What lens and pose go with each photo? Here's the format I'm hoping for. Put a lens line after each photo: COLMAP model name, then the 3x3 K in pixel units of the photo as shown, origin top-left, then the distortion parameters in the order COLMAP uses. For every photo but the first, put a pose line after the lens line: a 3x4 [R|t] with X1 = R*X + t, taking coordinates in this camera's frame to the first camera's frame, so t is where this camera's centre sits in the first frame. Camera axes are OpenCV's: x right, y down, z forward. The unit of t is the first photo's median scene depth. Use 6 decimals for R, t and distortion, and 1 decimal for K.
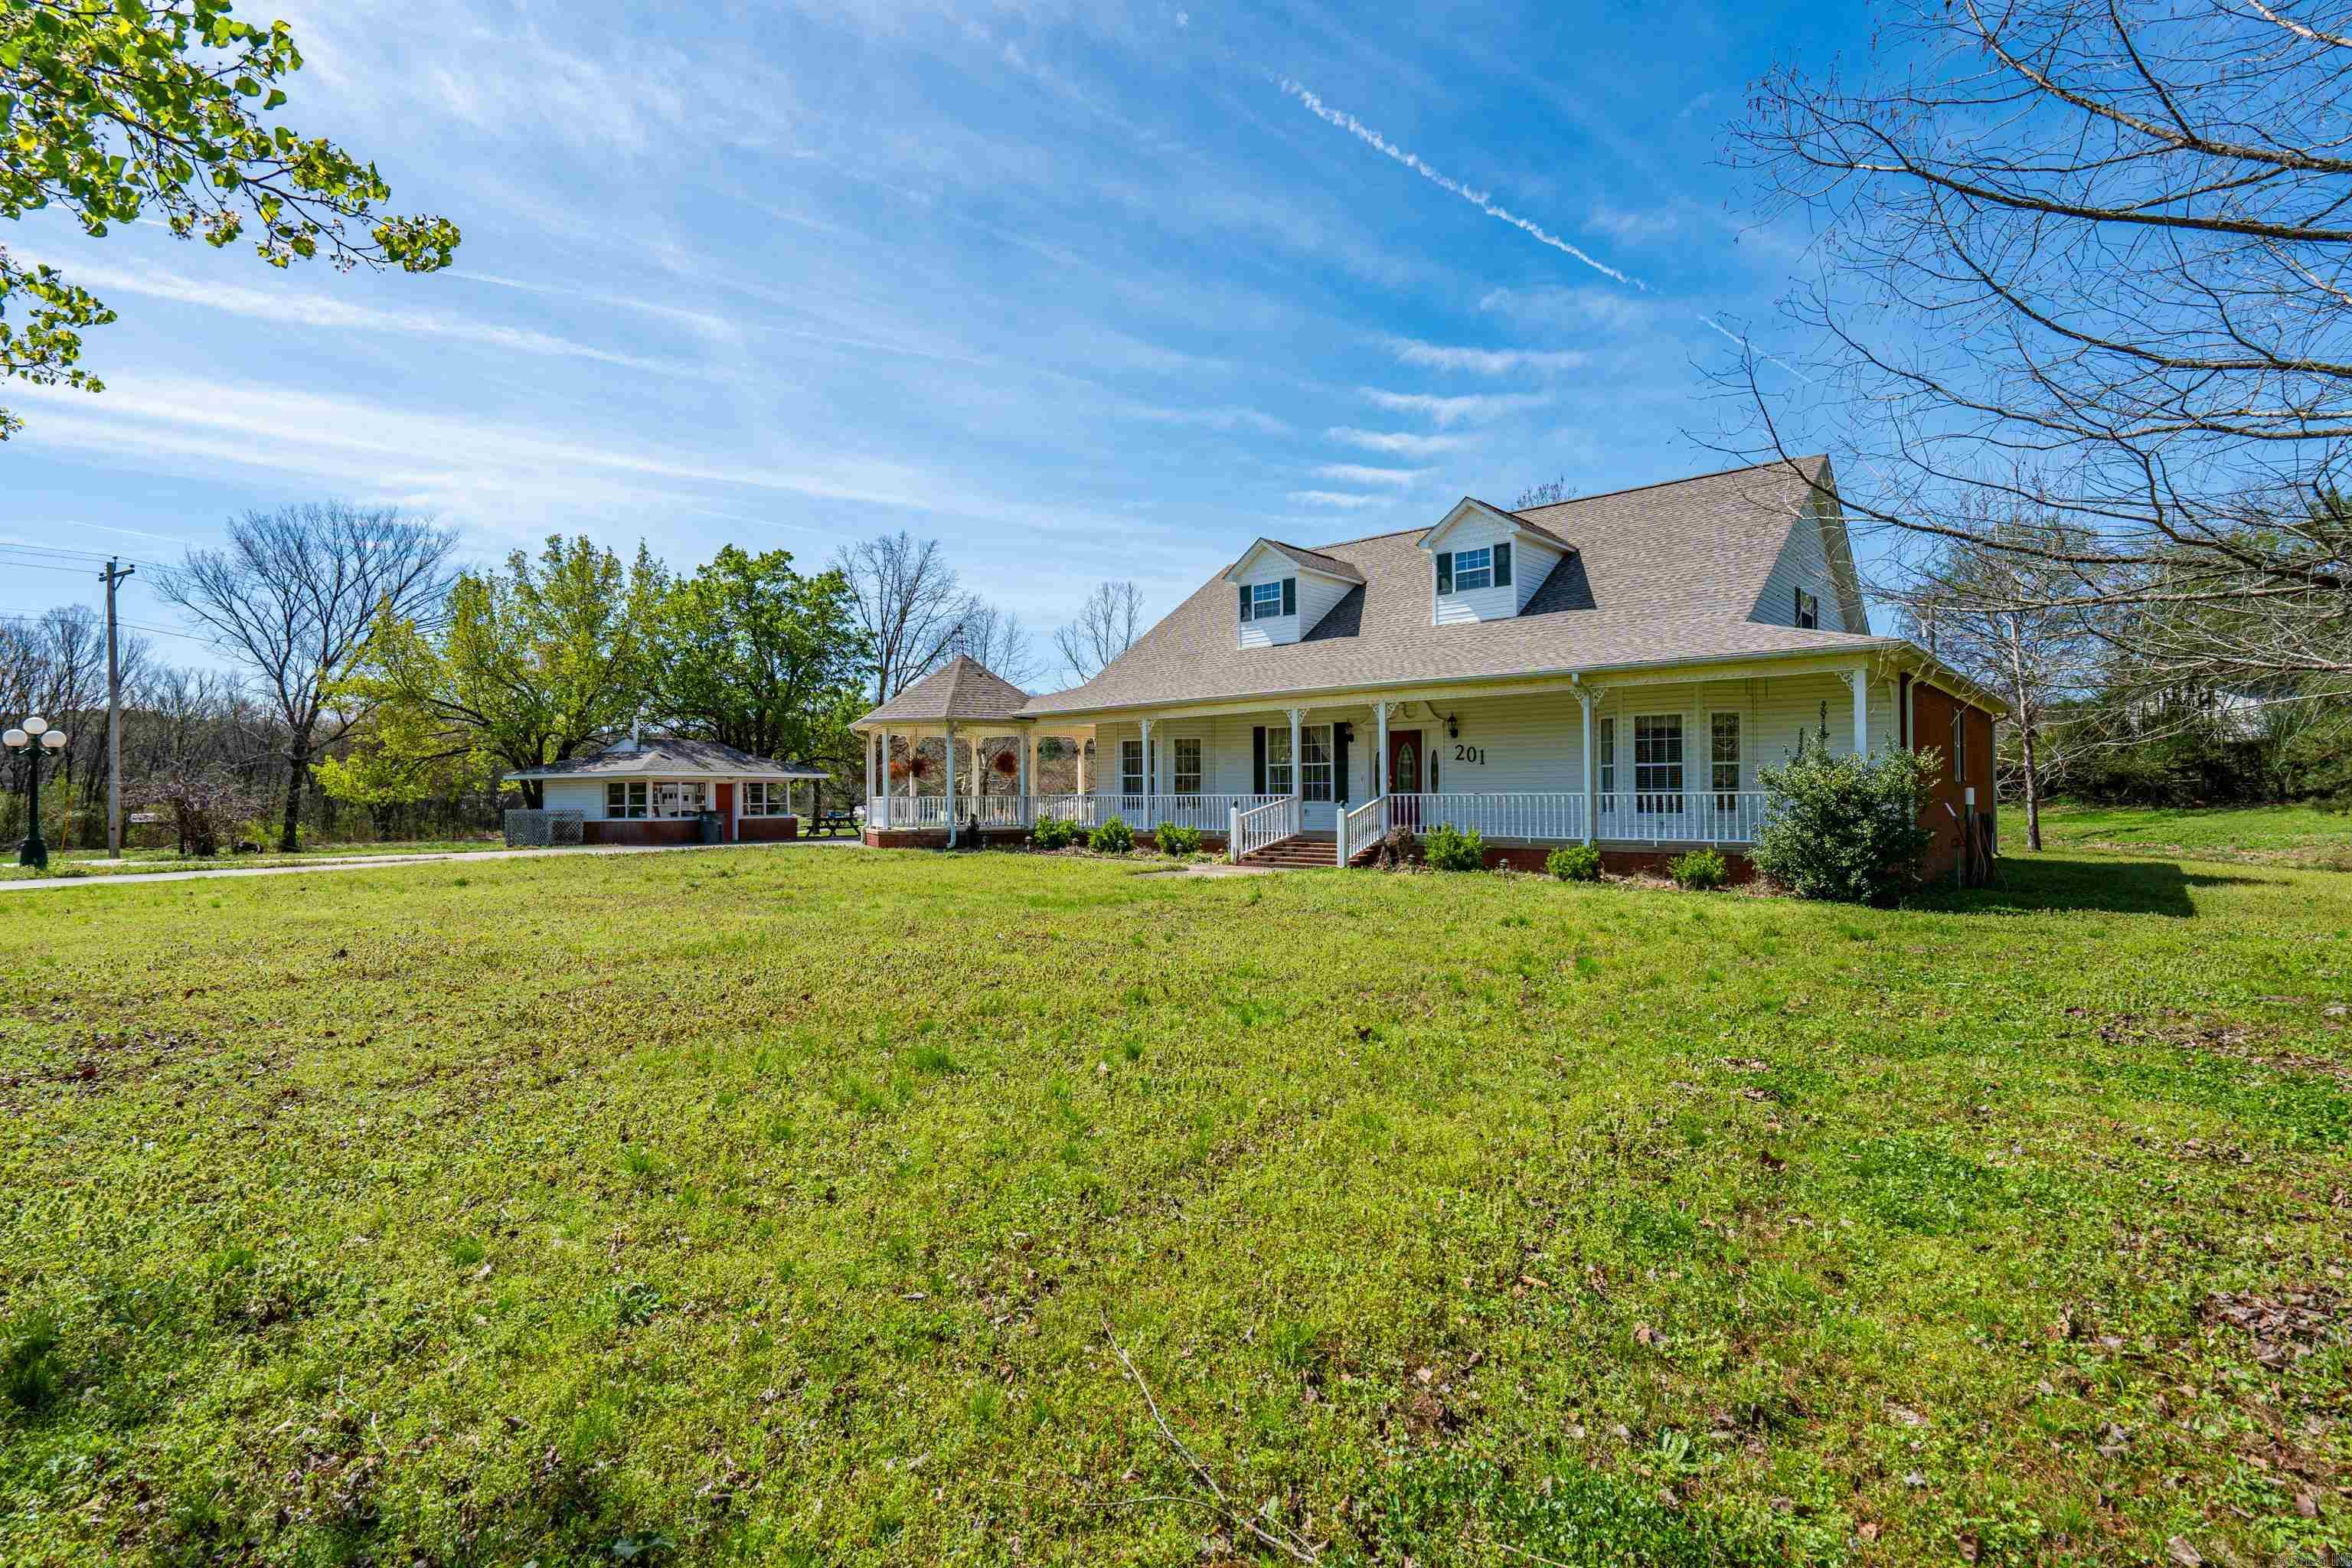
lens RADIAL K [[1099.0, 0, 1189.3], [0, 1099.0, 781.3], [0, 0, 1]] dist [-0.045204, 0.000330]
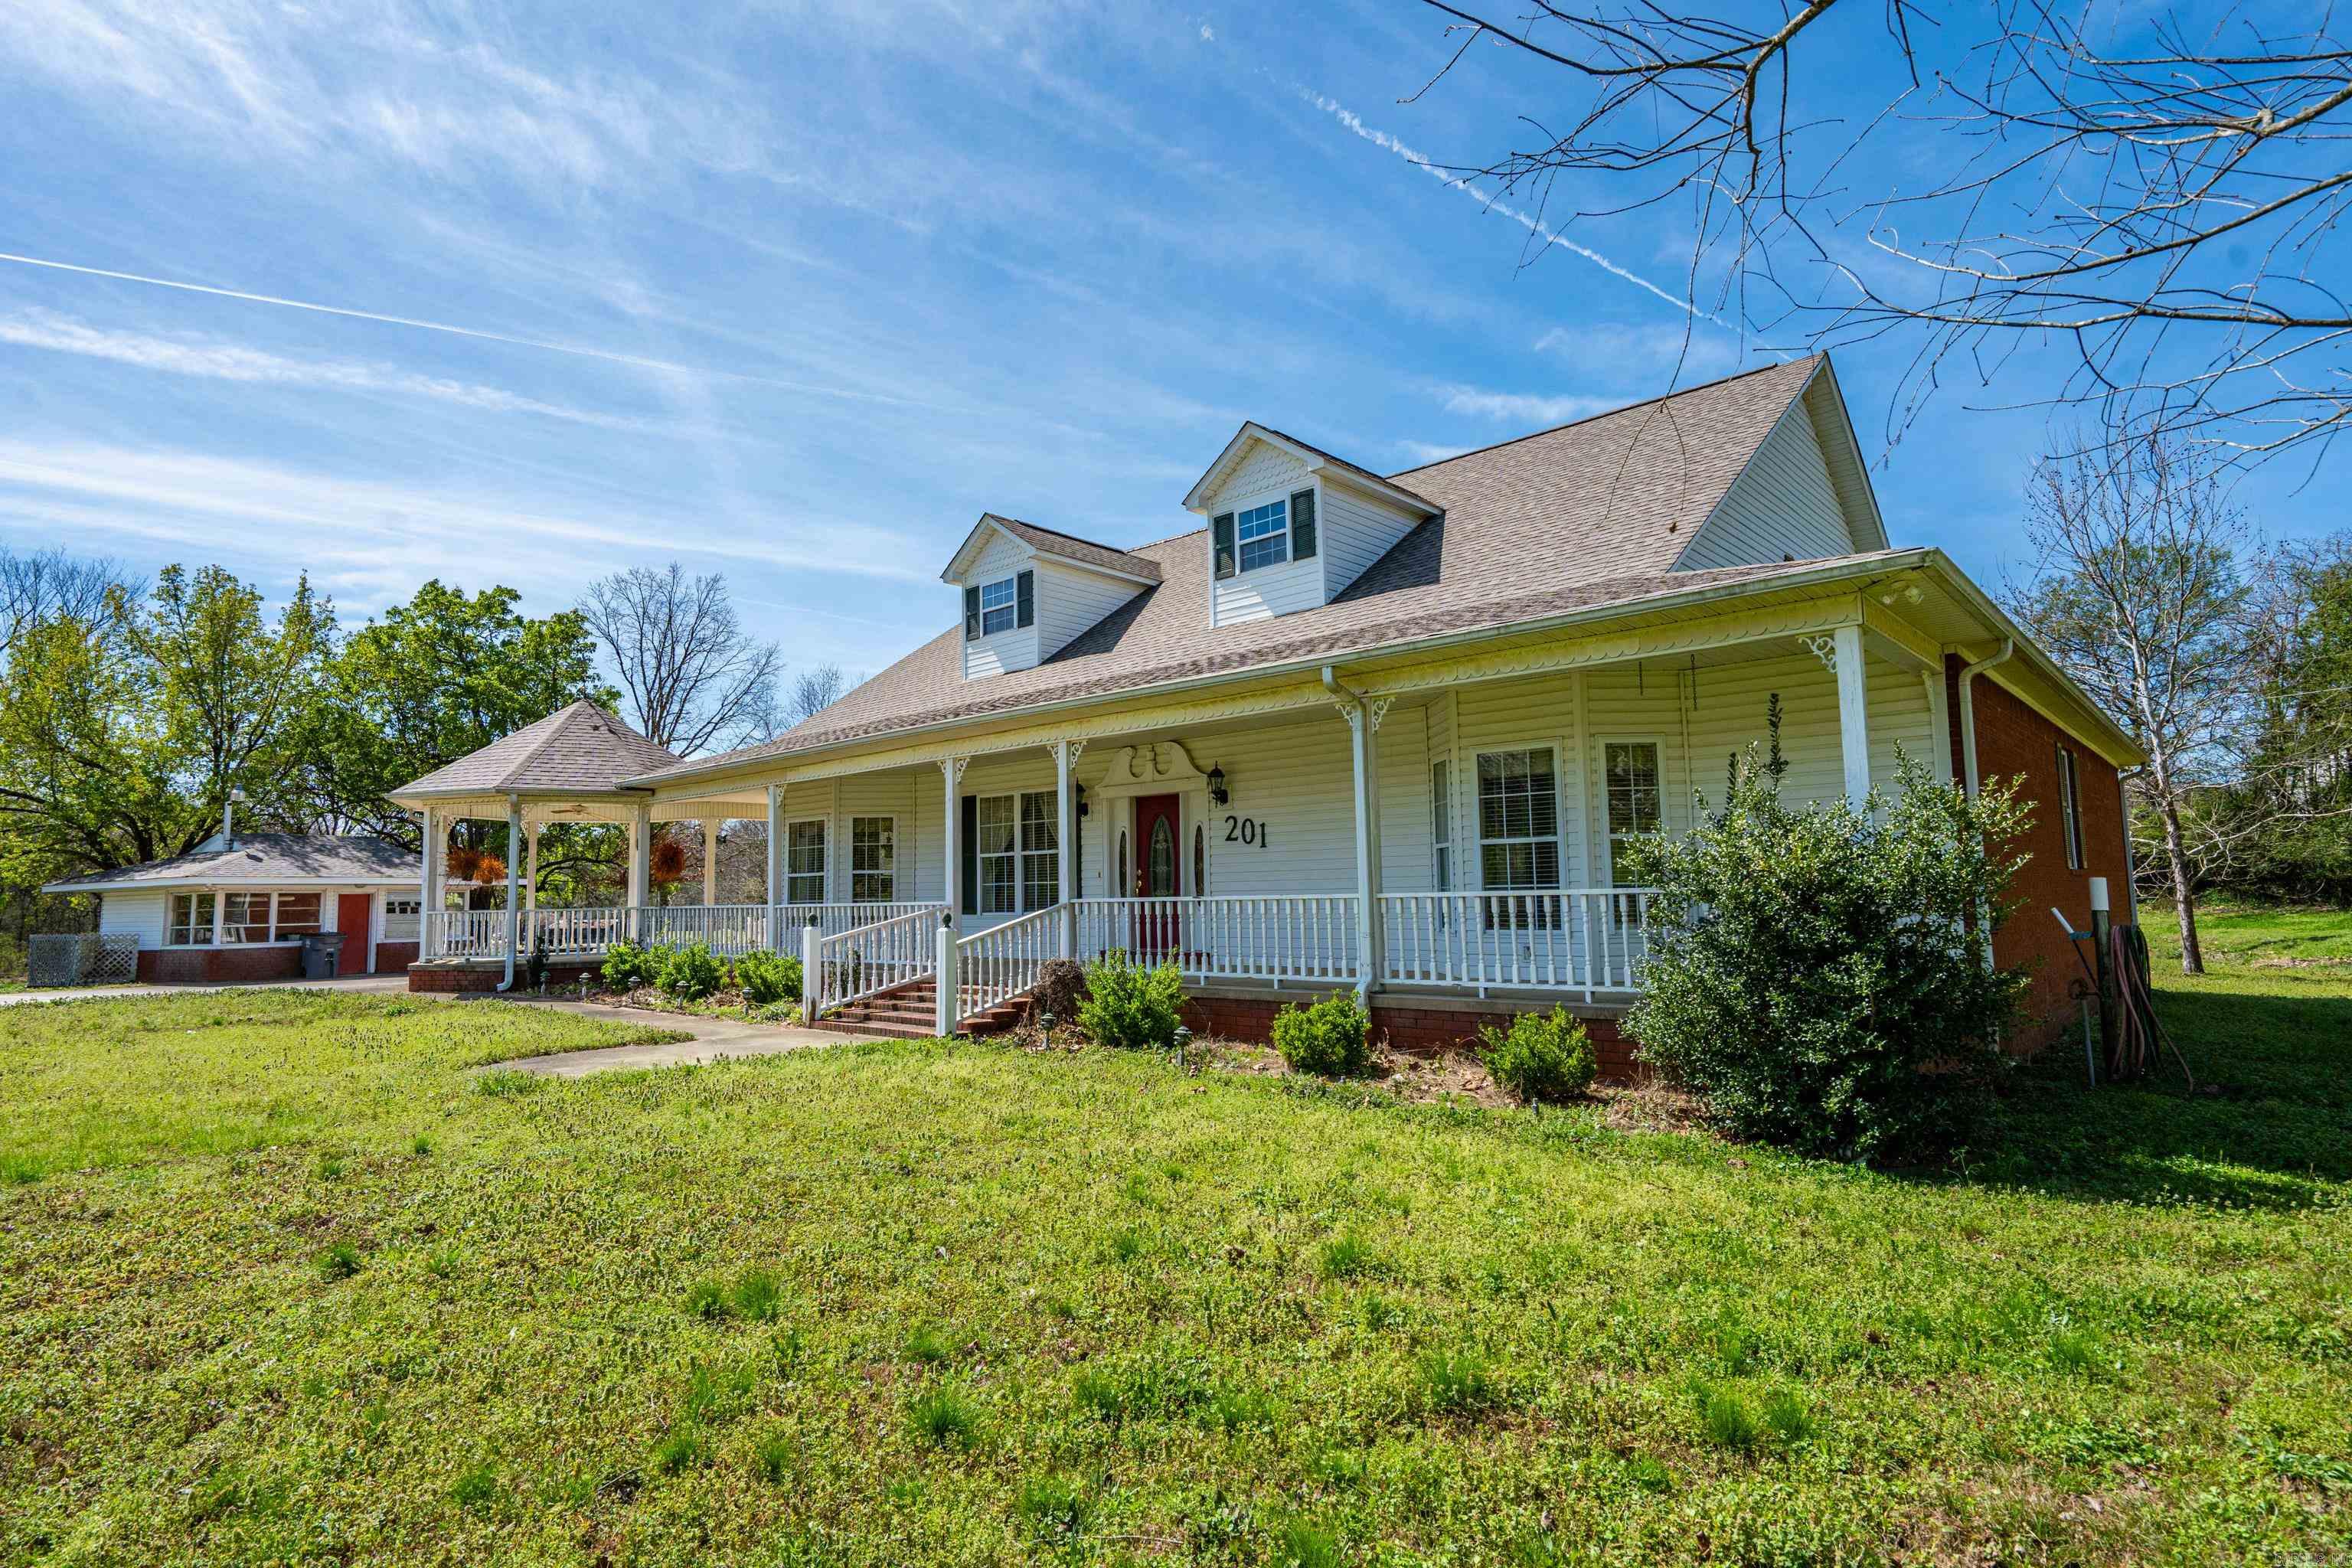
lens RADIAL K [[1251.6, 0, 1188.3], [0, 1251.6, 776.1], [0, 0, 1]] dist [-0.007554, -0.001310]
pose [[0.999512, -0.017821, -0.025668, 0.220771], [0.015701, 0.996625, -0.080573, -0.000073], [0.027017, 0.080131, 0.996418, 0.282575]]
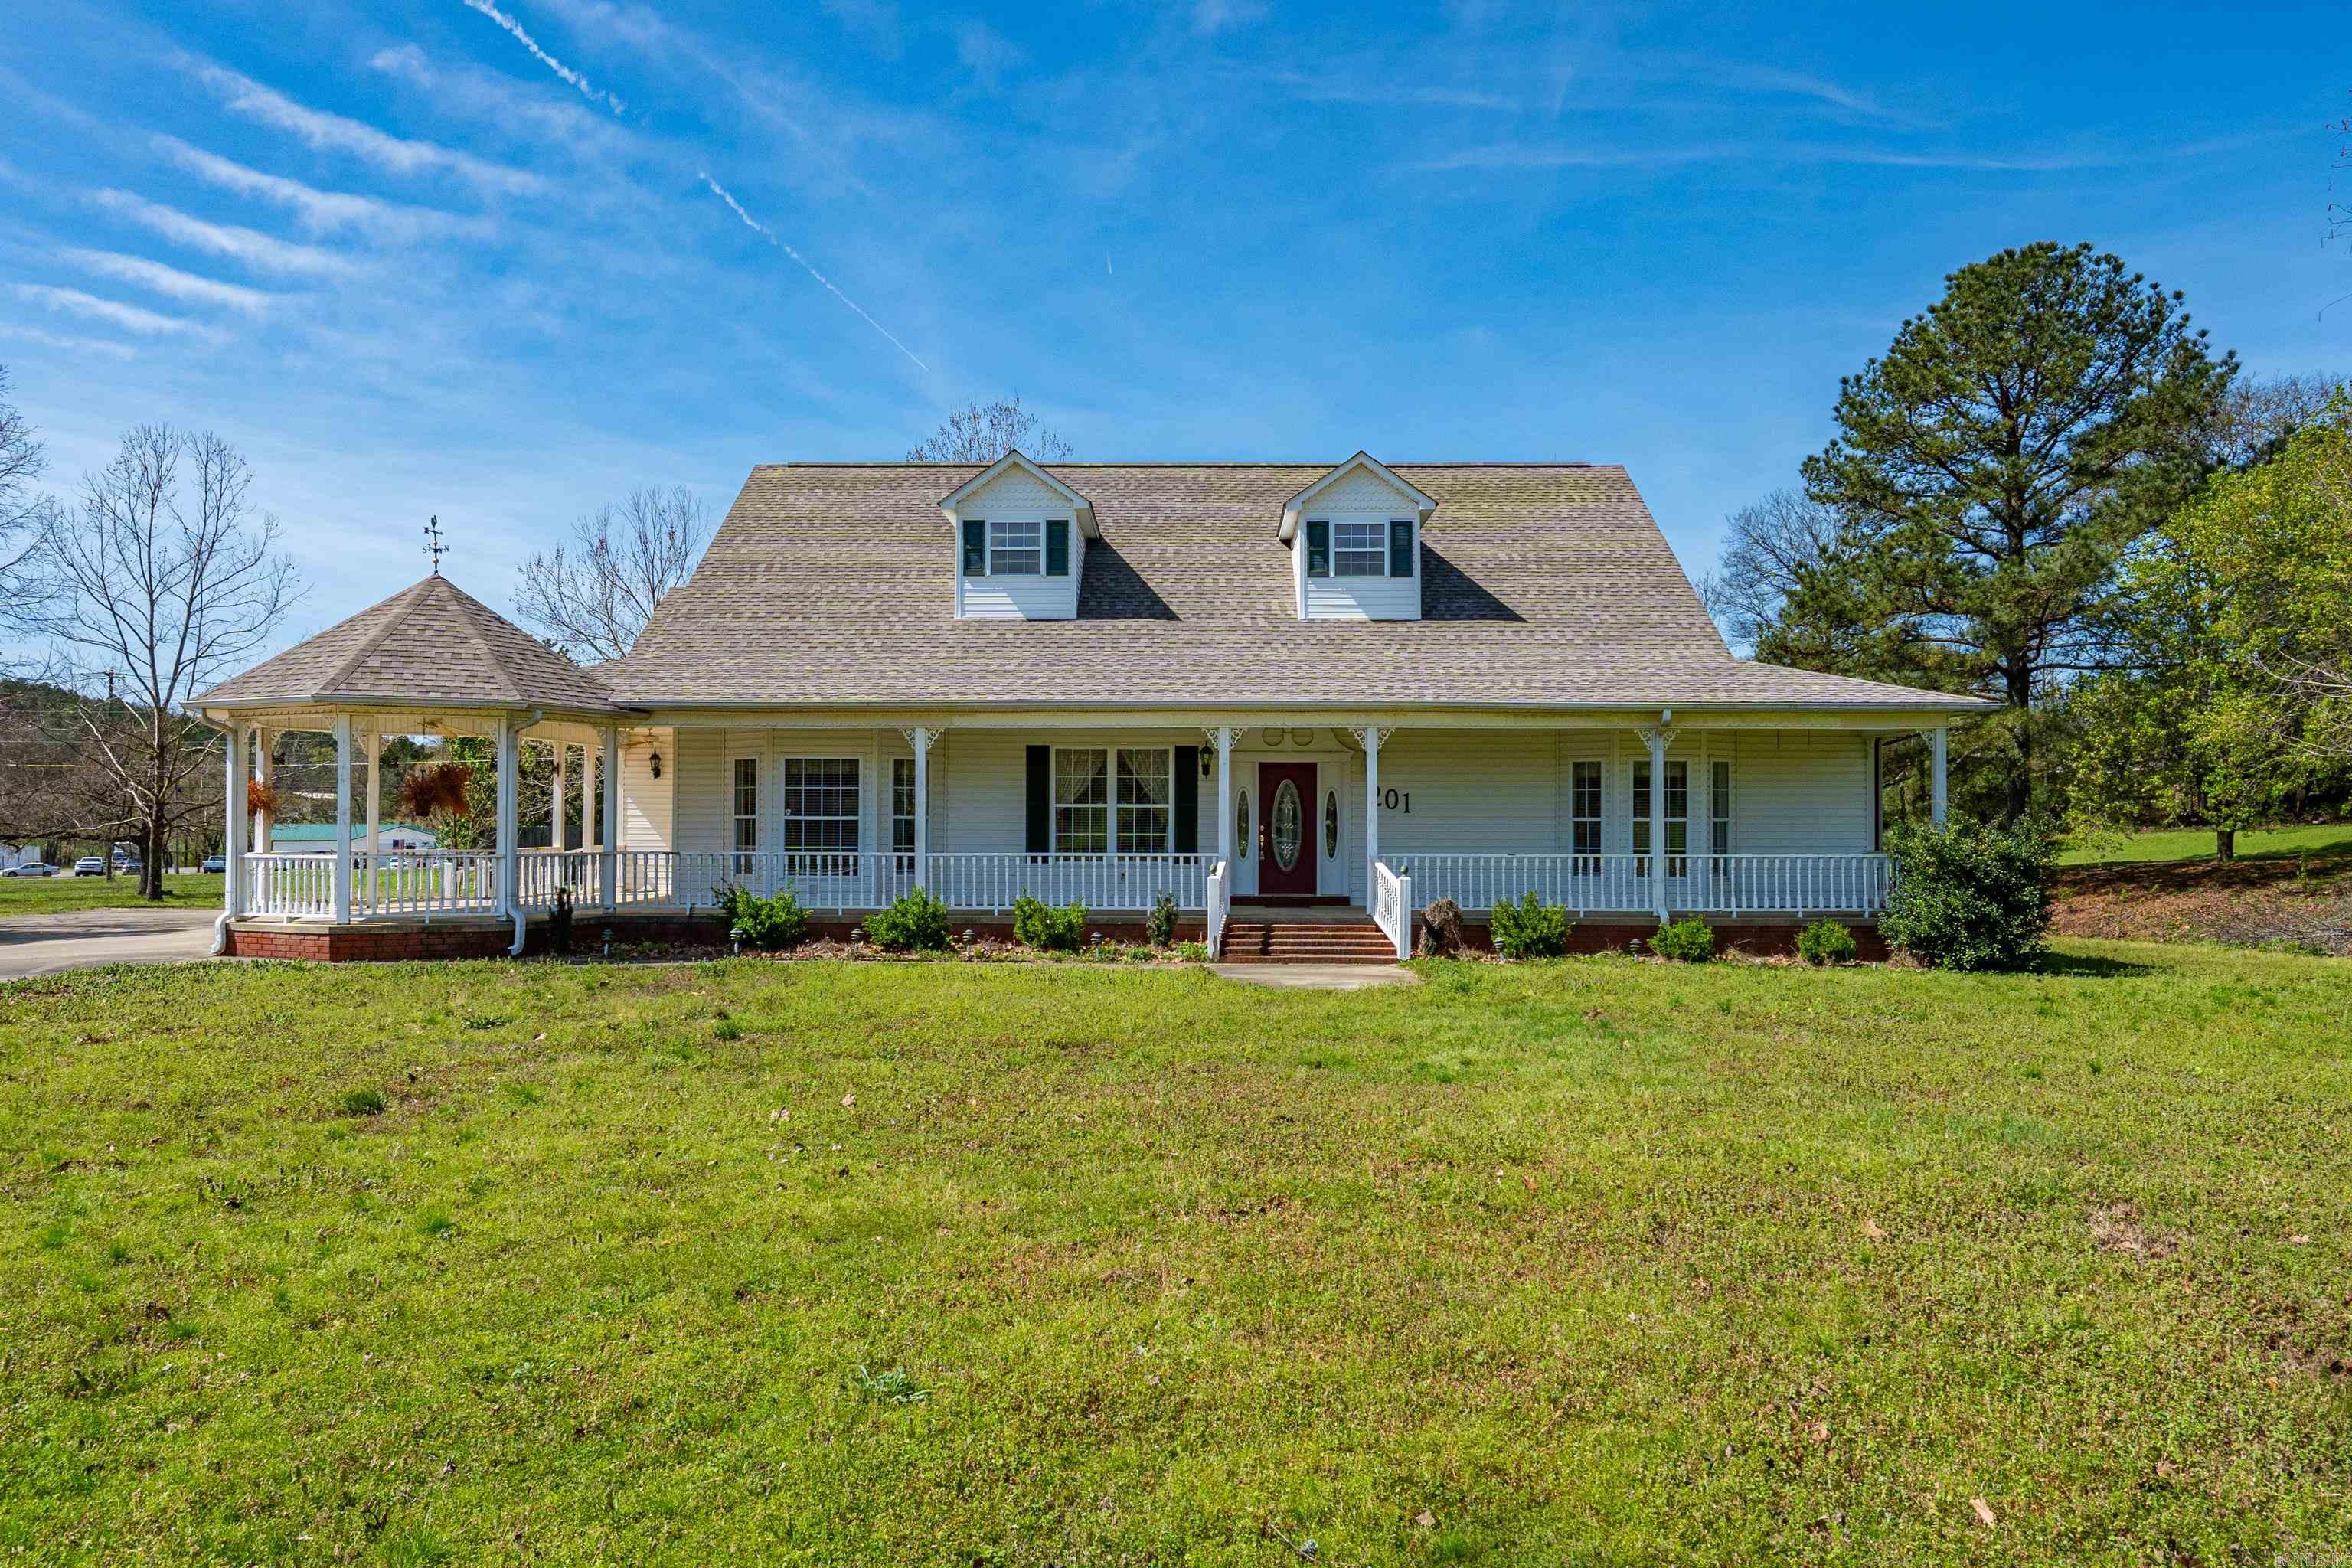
lens RADIAL K [[1655.2, 0, 1235.8], [0, 1655.2, 743.6], [0, 0, 1]] dist [-0.012065, -0.010291]
pose [[0.733947, 0.050315, 0.677340, -0.524657], [-0.014994, 0.998210, -0.057903, 0.003313], [-0.679041, 0.032341, 0.733388, 0.228390]]
